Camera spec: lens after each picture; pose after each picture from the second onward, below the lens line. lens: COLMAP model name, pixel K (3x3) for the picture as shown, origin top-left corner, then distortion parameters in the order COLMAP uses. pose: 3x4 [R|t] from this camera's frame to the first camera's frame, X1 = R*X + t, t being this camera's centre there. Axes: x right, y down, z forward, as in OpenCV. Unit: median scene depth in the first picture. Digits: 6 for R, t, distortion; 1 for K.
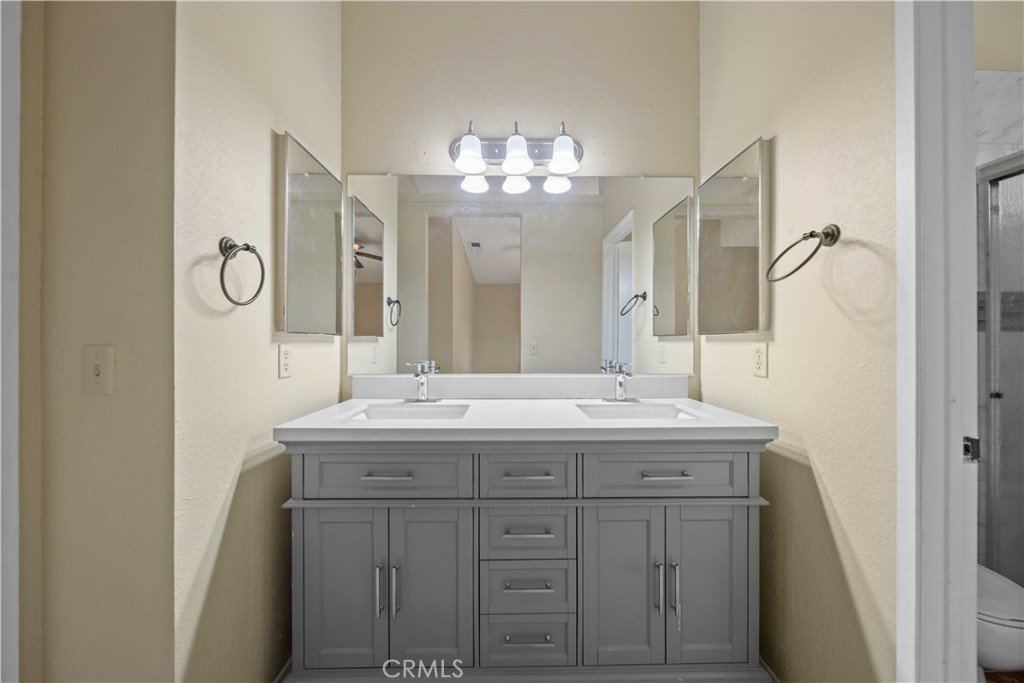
lens RADIAL K [[364.1, 0, 510.8], [0, 364.1, 336.2], [0, 0, 1]] dist [0.000359, -0.000046]
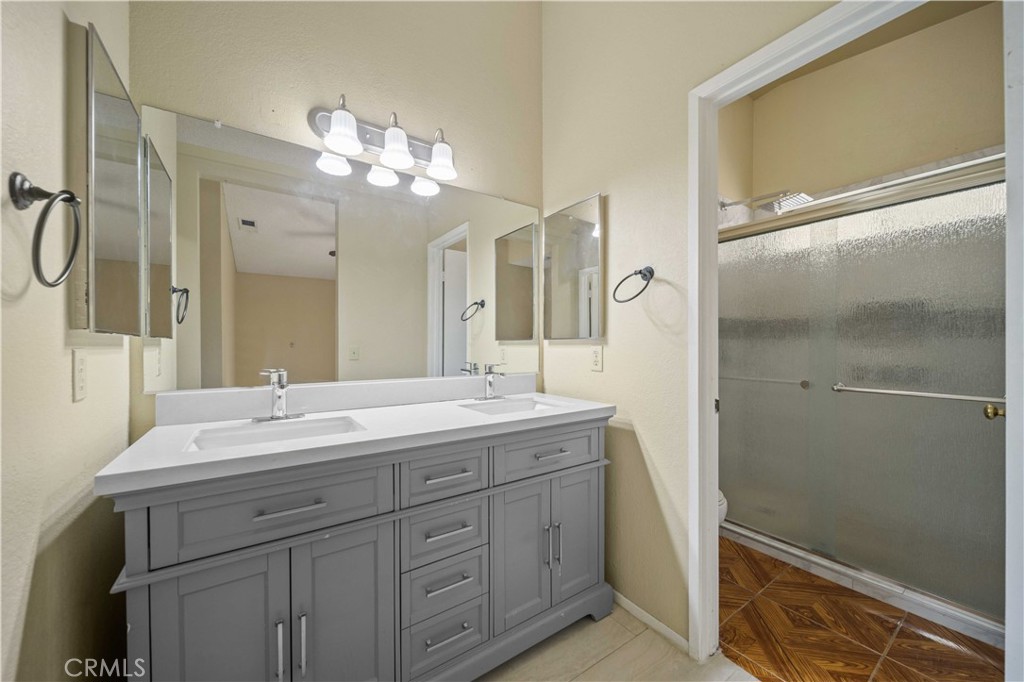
lens RADIAL K [[377.7, 0, 512.0], [0, 377.7, 341.0], [0, 0, 1]] dist [-0.001485, -0.000144]
pose [[0.831992, 0.005674, 0.554759, -0.363912], [-0.006931, 0.999976, 0.000167, 0.002016], [-0.554745, -0.003983, 0.832011, 0.015872]]
